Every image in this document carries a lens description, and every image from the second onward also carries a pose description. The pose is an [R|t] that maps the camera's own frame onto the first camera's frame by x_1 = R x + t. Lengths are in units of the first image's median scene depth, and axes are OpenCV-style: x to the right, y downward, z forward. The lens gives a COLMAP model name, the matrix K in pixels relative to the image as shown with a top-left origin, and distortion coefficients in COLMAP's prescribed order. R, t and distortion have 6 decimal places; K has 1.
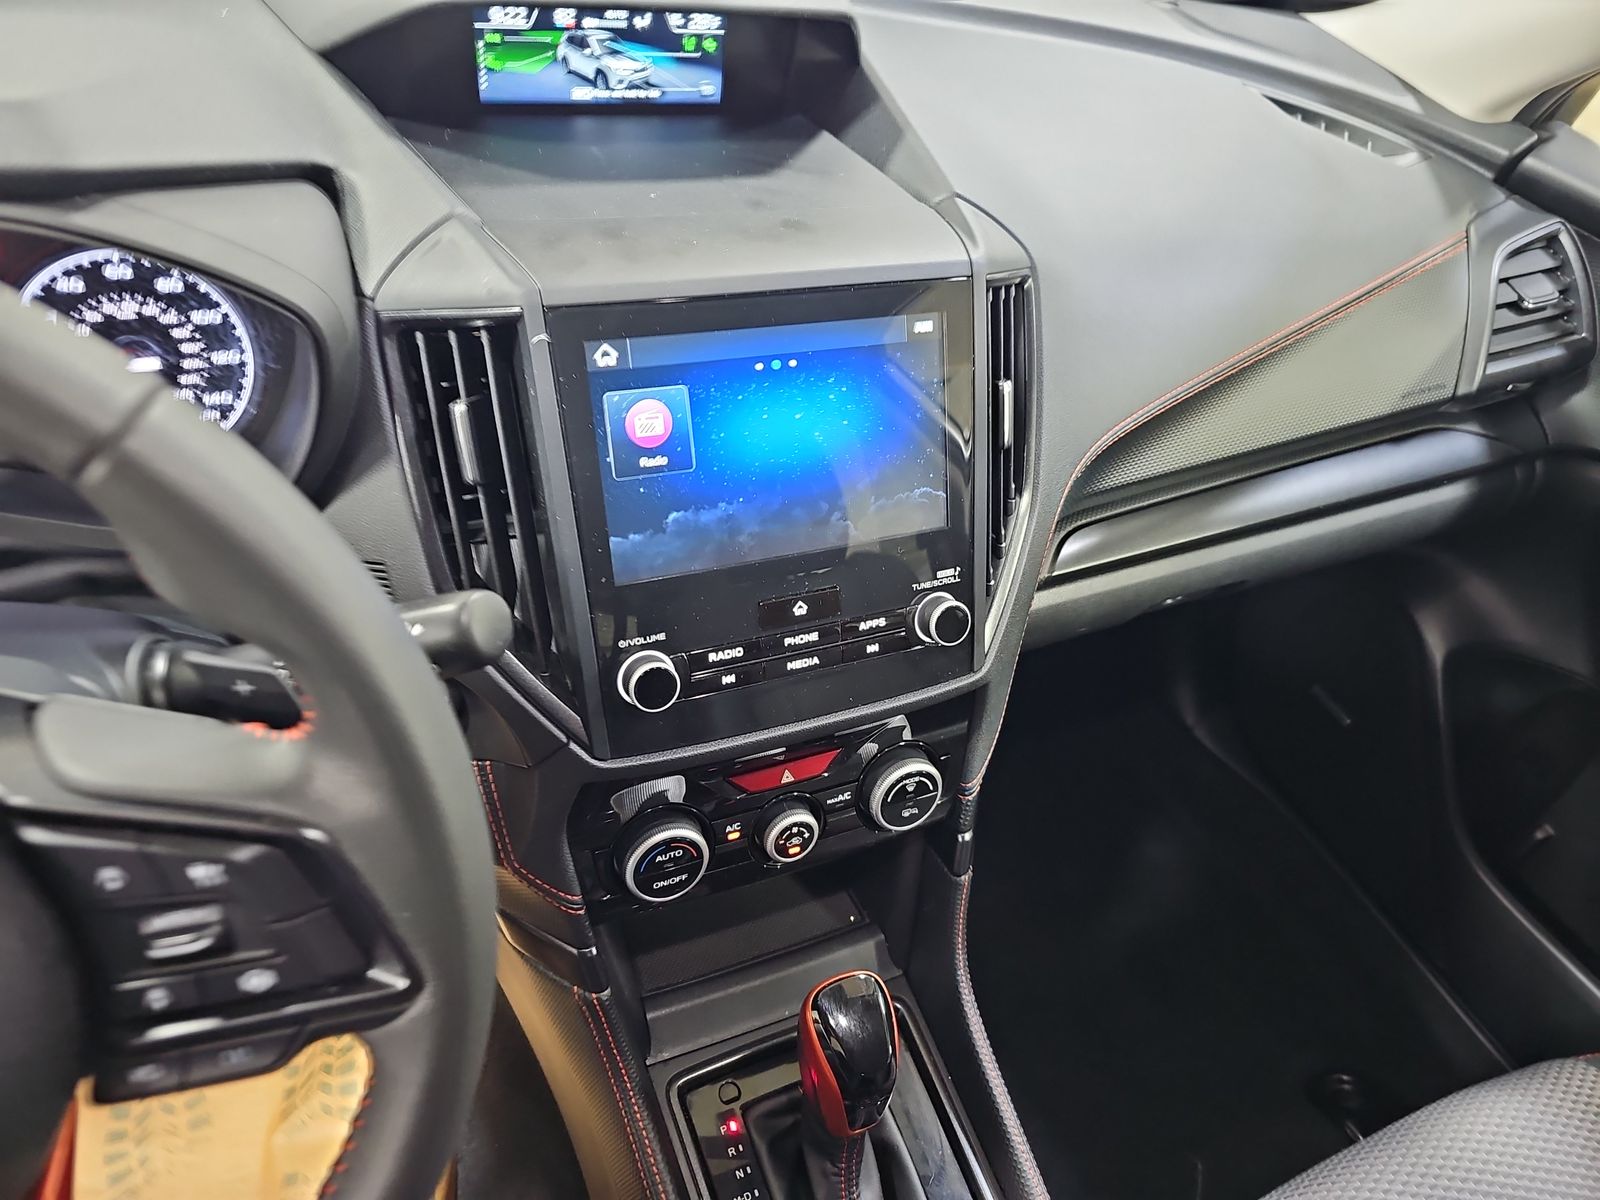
lens RADIAL K [[1111.4, 0, 805.6], [0, 1111.4, 635.1], [0, 0, 1]] dist [0.032364, -0.032355]
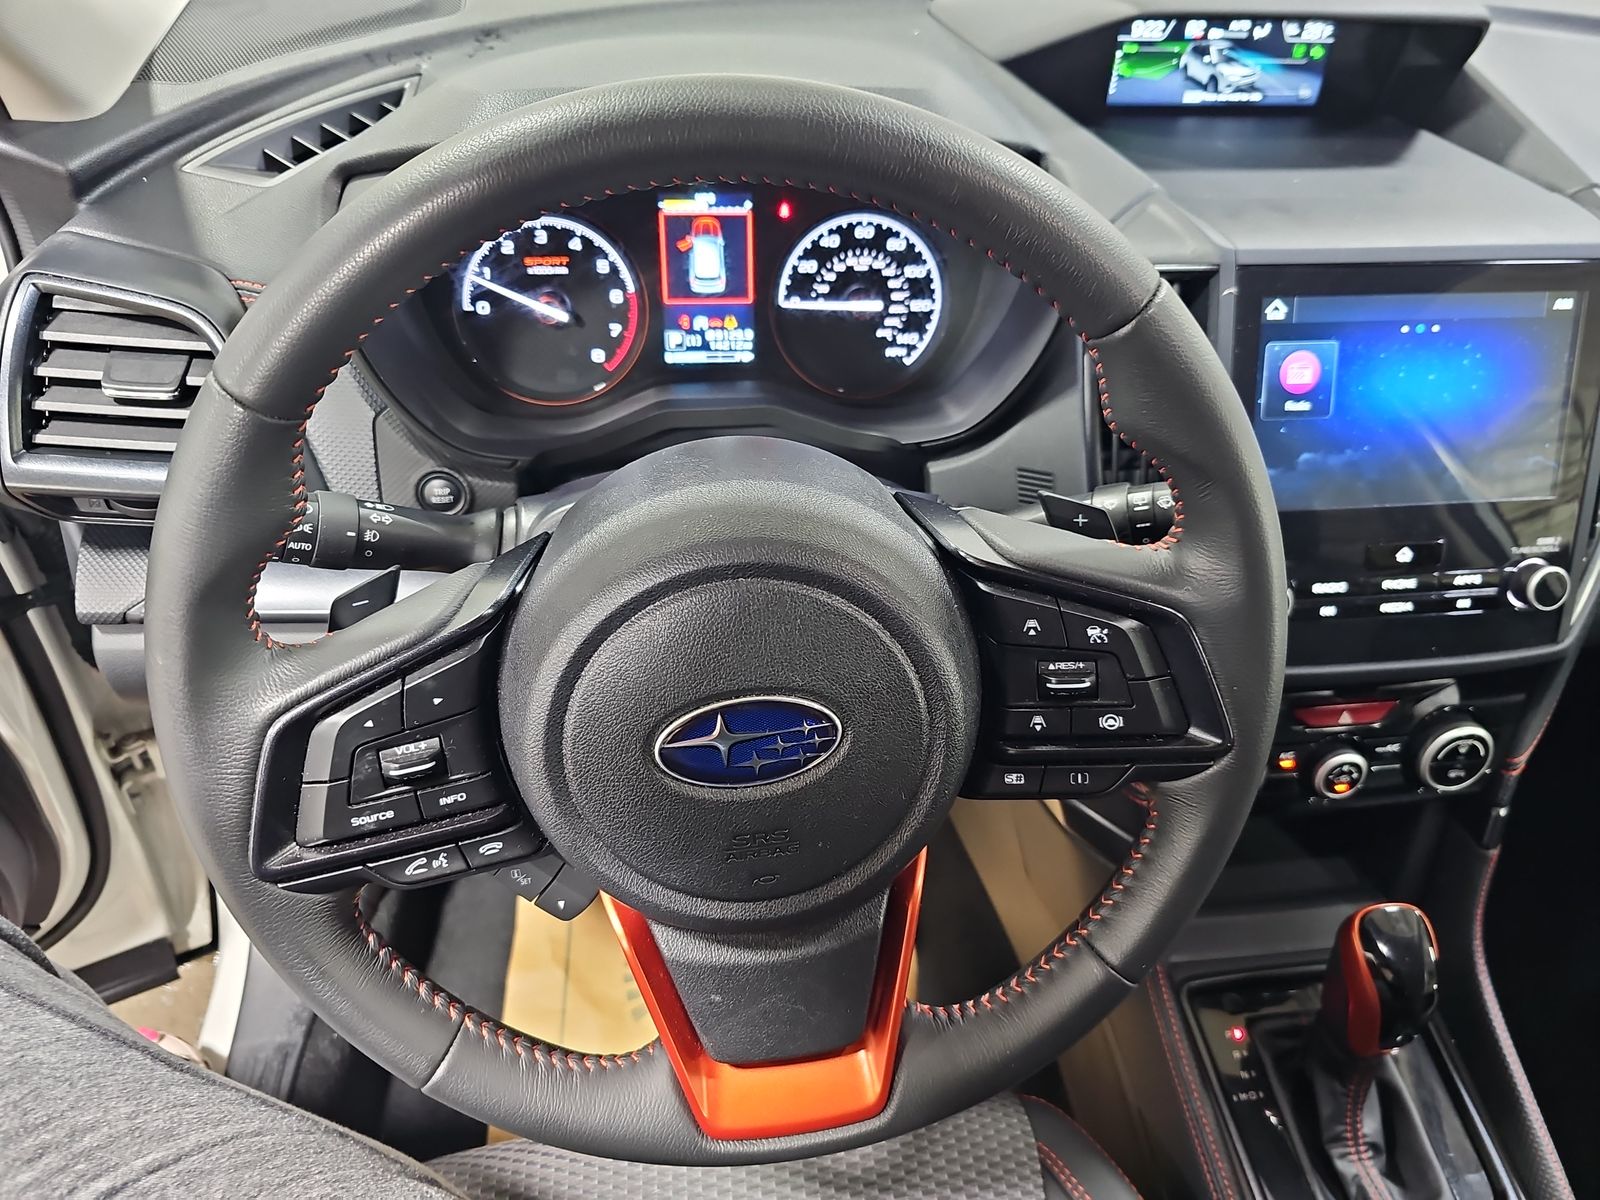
lens RADIAL K [[1111.4, 0, 805.6], [0, 1111.4, 635.1], [0, 0, 1]] dist [0.032364, -0.032355]
pose [[0.953564, 0.124221, -0.274381, -0.239367], [-0.130304, 0.991466, -0.003982, 0.127186], [0.271545, 0.039550, 0.961613, -0.195580]]
